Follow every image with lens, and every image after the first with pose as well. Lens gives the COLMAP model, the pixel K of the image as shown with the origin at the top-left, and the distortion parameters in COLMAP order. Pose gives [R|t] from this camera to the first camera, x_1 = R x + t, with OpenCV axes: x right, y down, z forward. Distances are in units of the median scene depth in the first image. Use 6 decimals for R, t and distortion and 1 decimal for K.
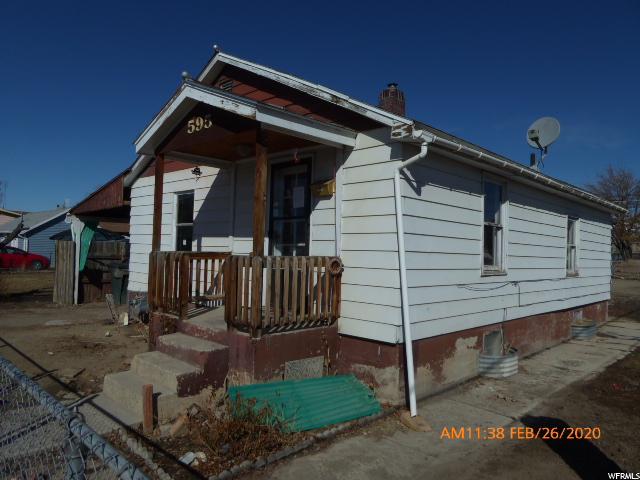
lens RADIAL K [[472.4, 0, 333.2], [0, 472.4, 241.0], [0, 0, 1]] dist [-0.003433, -0.000670]
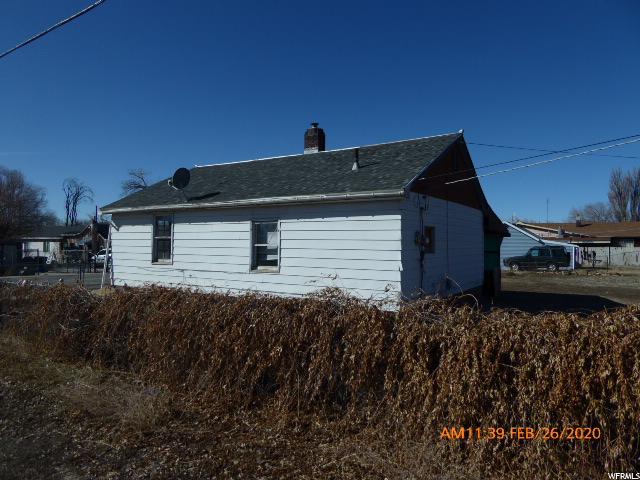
lens RADIAL K [[462.7, 0, 321.5], [0, 462.7, 237.9], [0, 0, 1]] dist [-0.036277, -0.000479]
pose [[0.175028, -0.041151, -0.983703, 2.380484], [0.022797, 0.999028, -0.037735, 0.052214], [0.984299, -0.015821, 0.175796, 1.361036]]
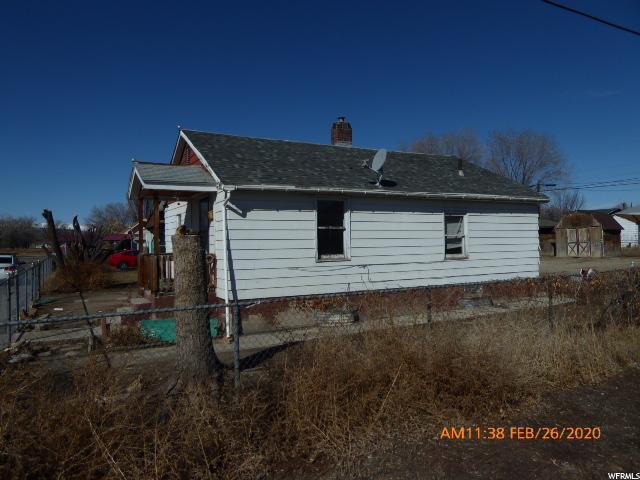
lens RADIAL K [[462.7, 0, 321.5], [0, 462.7, 237.9], [0, 0, 1]] dist [-0.036277, -0.000479]
pose [[0.949853, -0.044320, -0.309540, 0.798645], [0.049085, 0.998766, 0.007619, -0.016897], [0.308820, -0.022431, 0.950856, -0.439935]]
